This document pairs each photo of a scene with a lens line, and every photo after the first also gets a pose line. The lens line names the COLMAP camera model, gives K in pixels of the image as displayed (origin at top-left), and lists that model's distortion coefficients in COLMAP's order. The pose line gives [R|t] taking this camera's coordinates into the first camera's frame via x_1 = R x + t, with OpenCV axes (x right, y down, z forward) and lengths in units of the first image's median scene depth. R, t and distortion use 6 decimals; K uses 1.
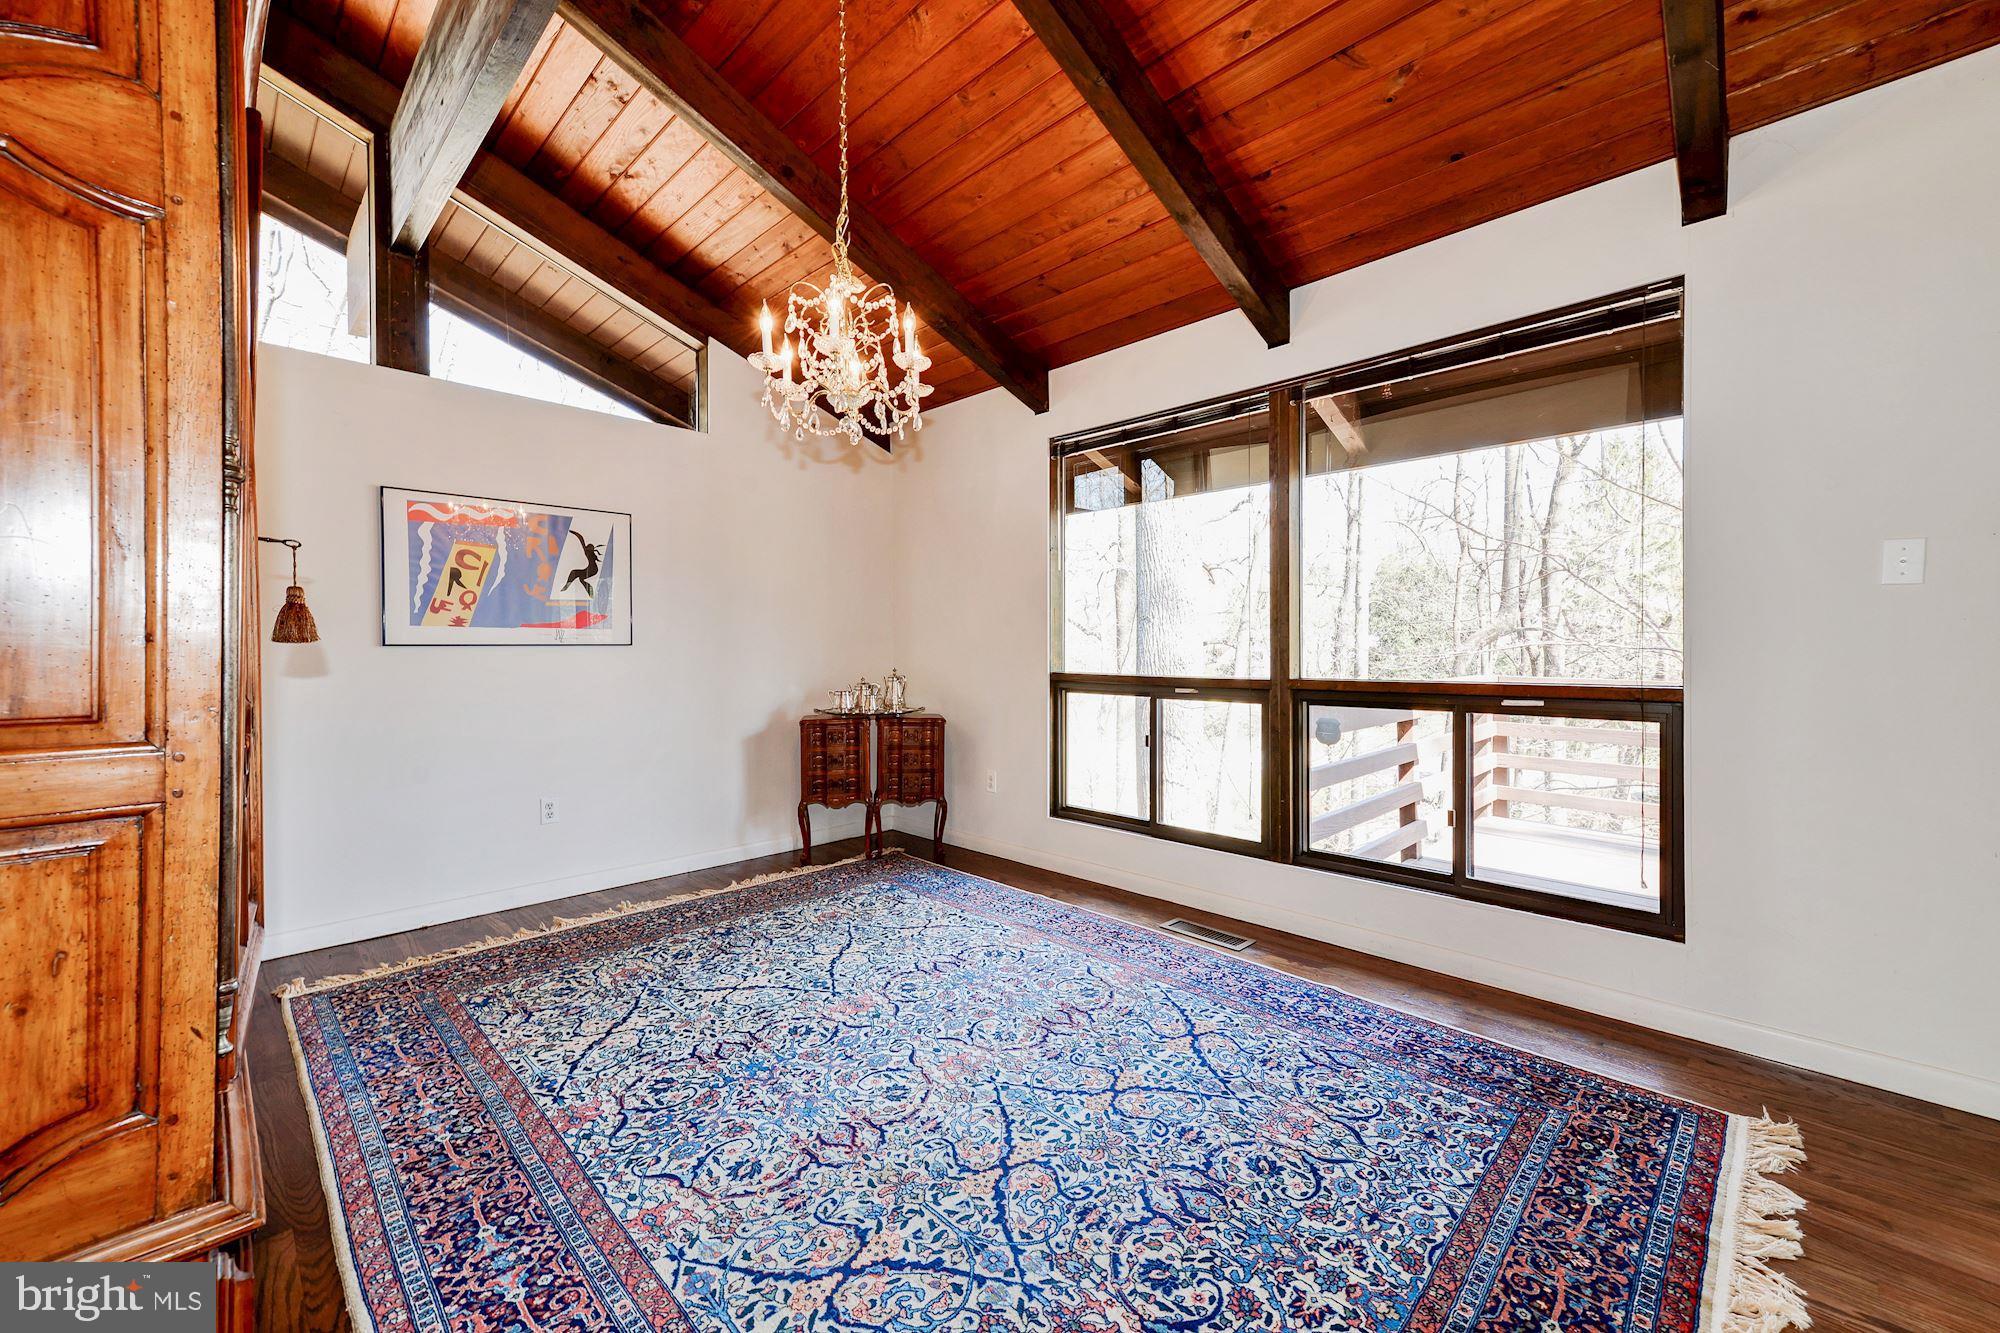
lens RADIAL K [[813.3, 0, 1007.4], [0, 813.3, 671.8], [0, 0, 1]] dist [0.016692, -0.000284]
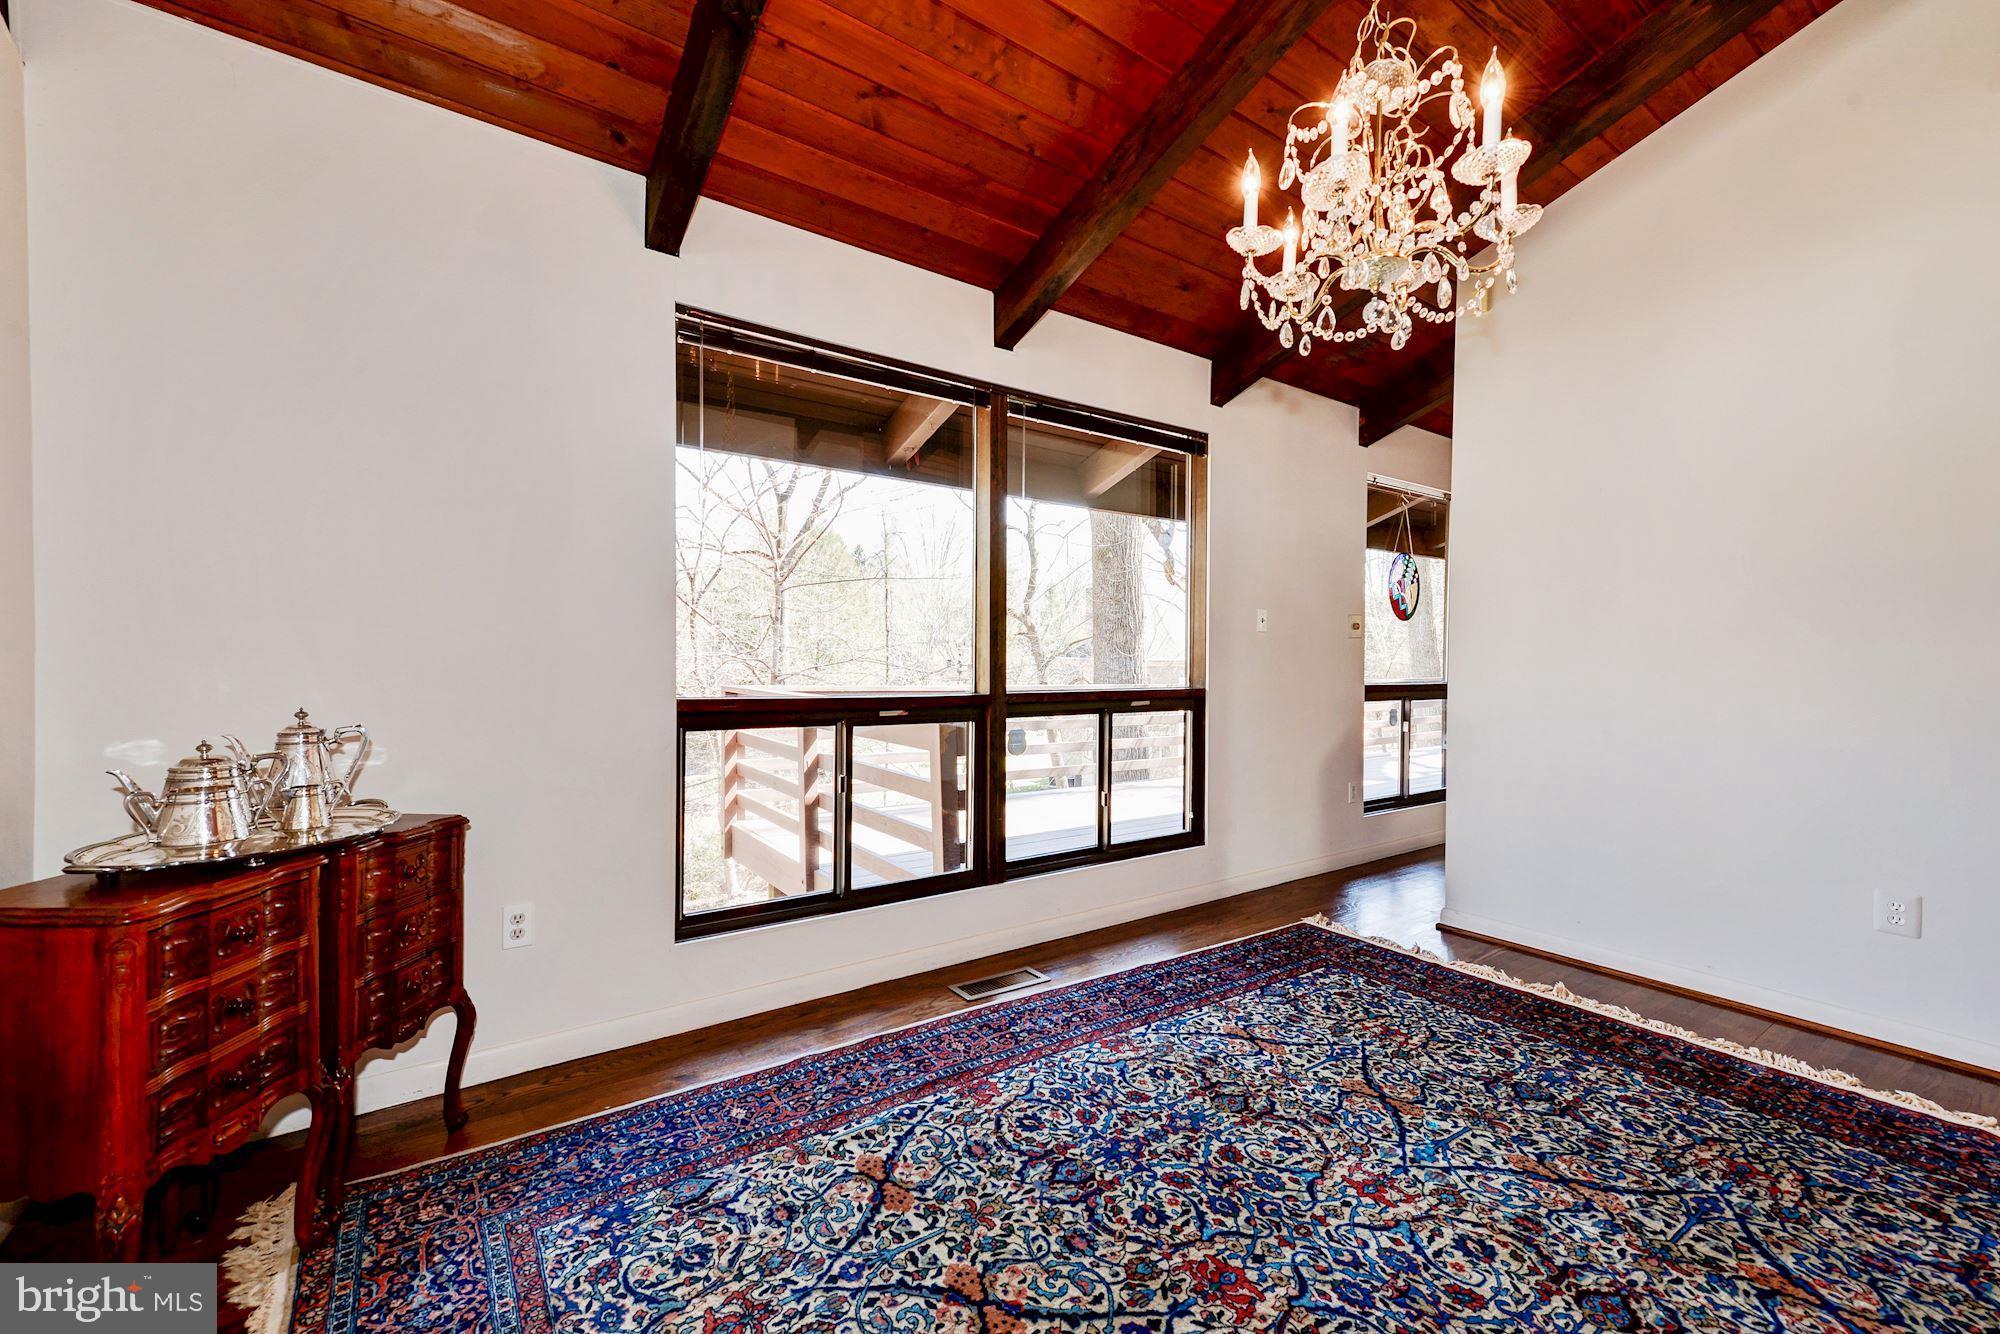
lens RADIAL K [[813.3, 0, 1007.4], [0, 813.3, 672.3], [0, 0, 1]] dist [0.016692, -0.000284]
pose [[0.169242, -0.004250, 0.985565, -0.671181], [0.026123, 0.999659, -0.000175, -0.016228], [-0.985228, 0.025775, 0.169296, 0.904252]]
